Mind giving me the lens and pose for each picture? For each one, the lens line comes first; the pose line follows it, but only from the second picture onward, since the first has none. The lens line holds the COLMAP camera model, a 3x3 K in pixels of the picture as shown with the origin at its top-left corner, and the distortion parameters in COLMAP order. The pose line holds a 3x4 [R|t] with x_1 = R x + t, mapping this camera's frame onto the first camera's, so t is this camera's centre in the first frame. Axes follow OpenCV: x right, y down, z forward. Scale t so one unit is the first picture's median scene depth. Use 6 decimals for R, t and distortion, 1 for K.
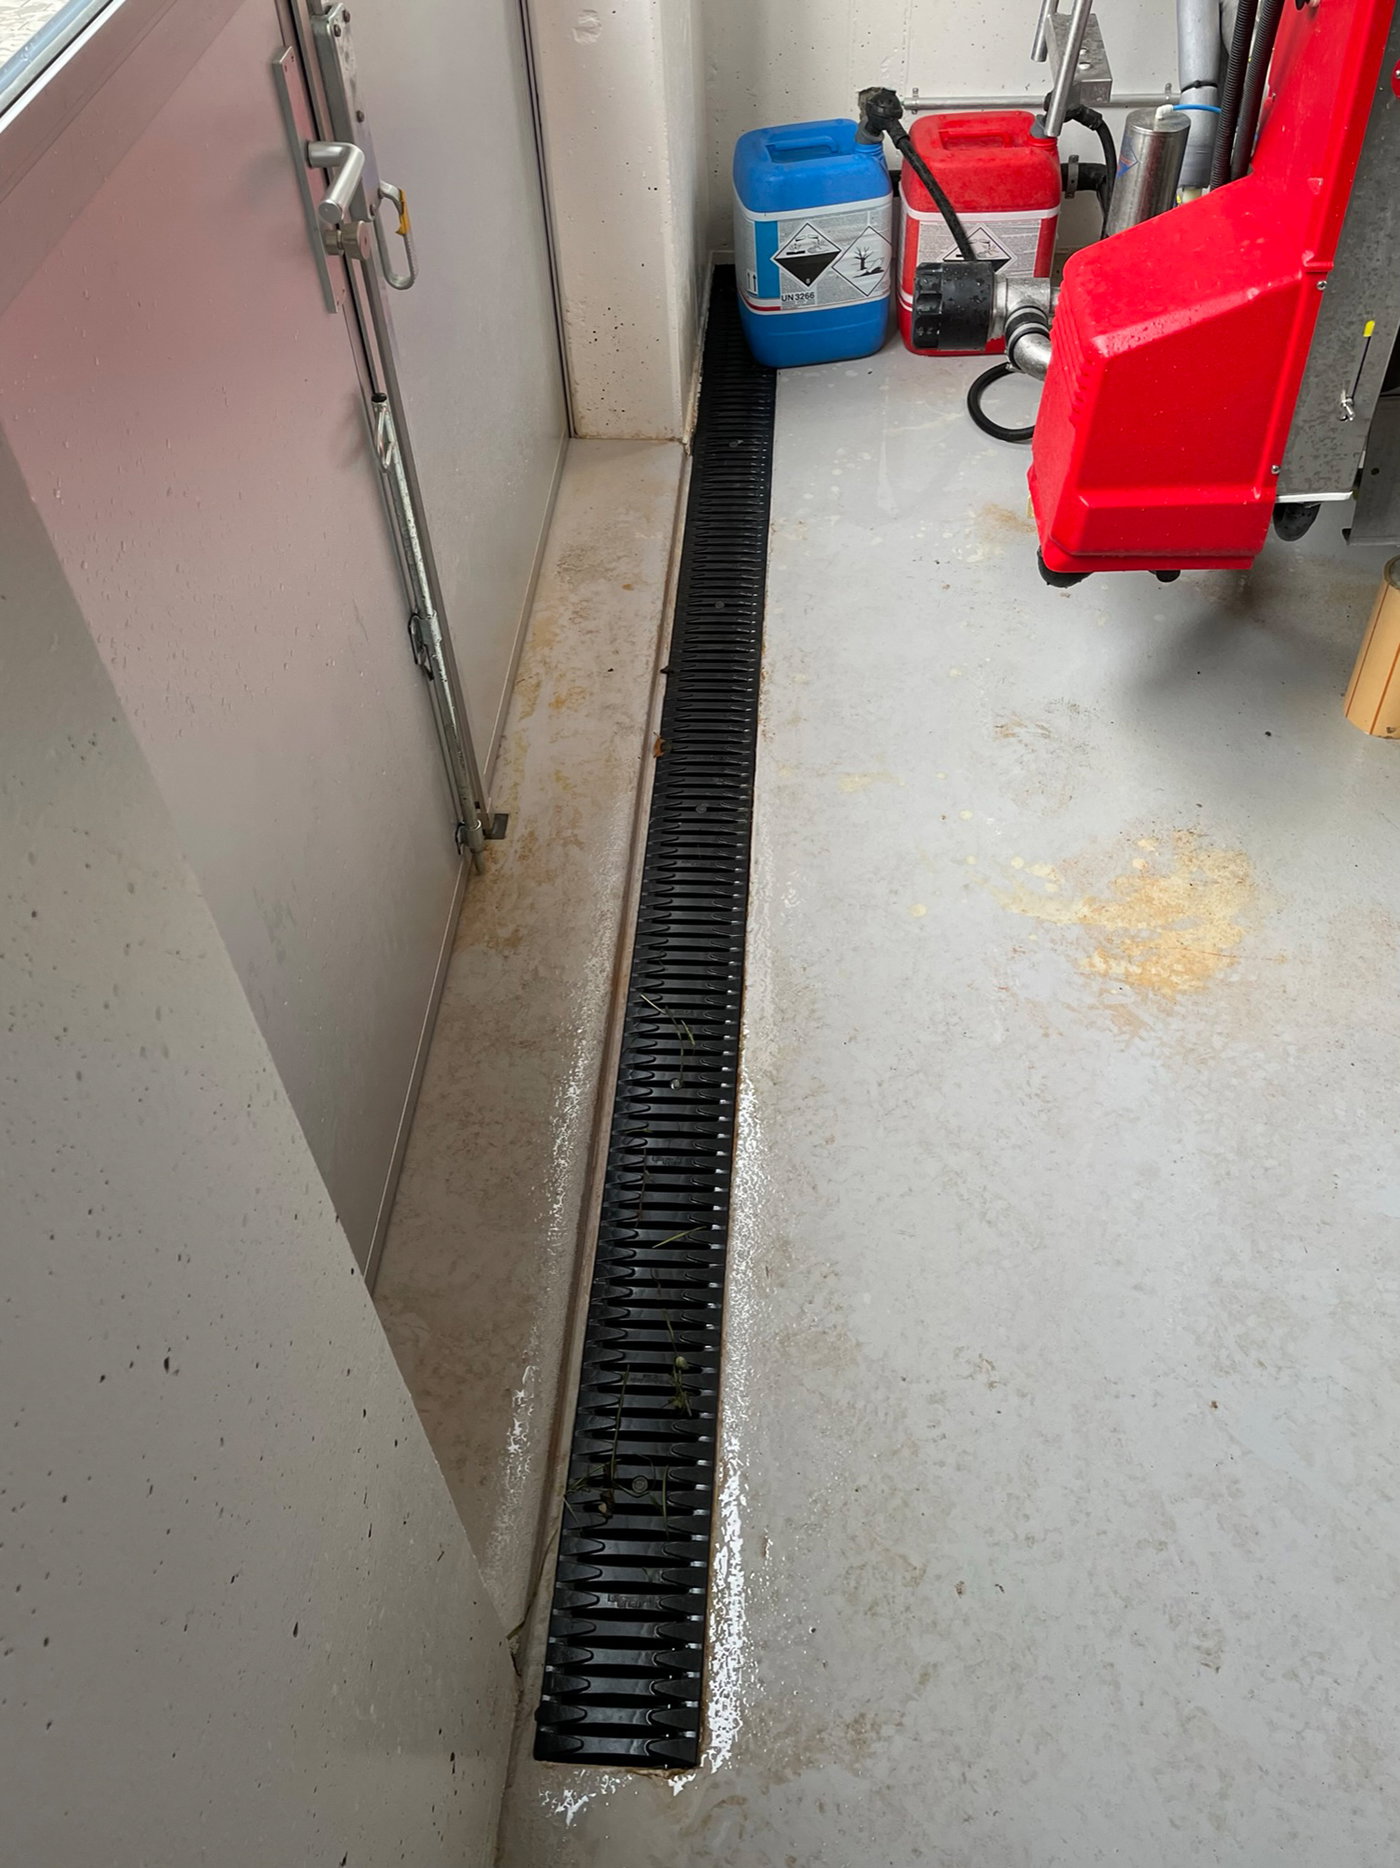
lens RADIAL K [[1471.2, 0, 728.0], [0, 1471.2, 928.6], [0, 0, 1]] dist [0.098825, -0.130705]
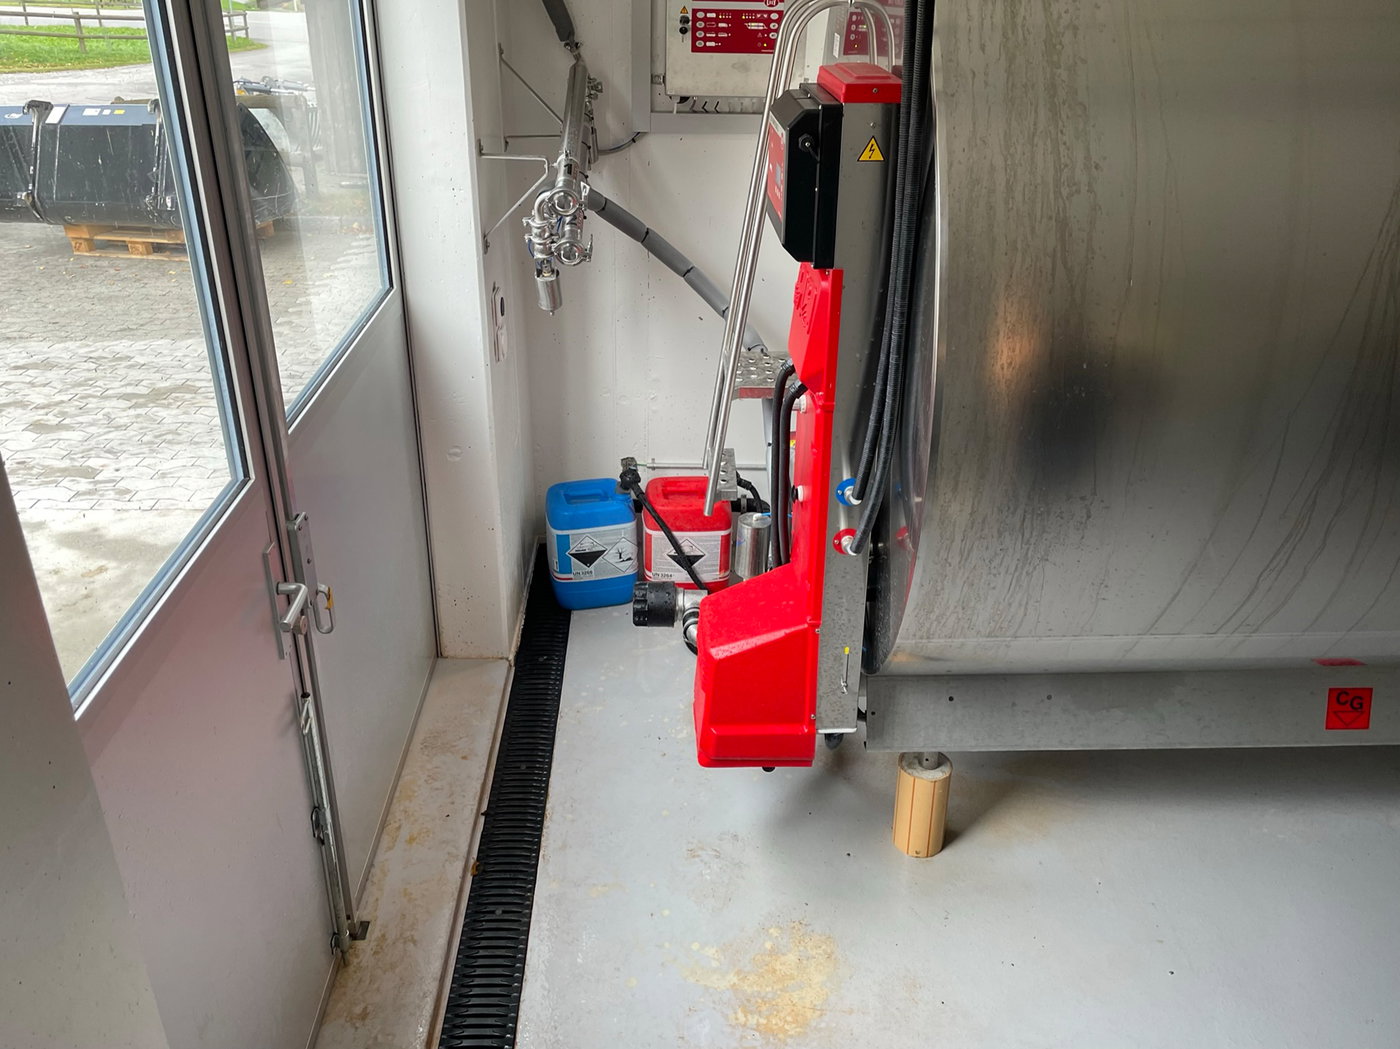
lens RADIAL K [[1102.6, 0, 699.5], [0, 1102.6, 519.5], [0, 0, 1]] dist [0.098825, -0.130705]
pose [[0.995077, 0.007842, 0.098796, 0.073314], [0.027922, 0.934302, -0.355386, -0.043893], [-0.095093, 0.356395, 0.929484, -0.262061]]
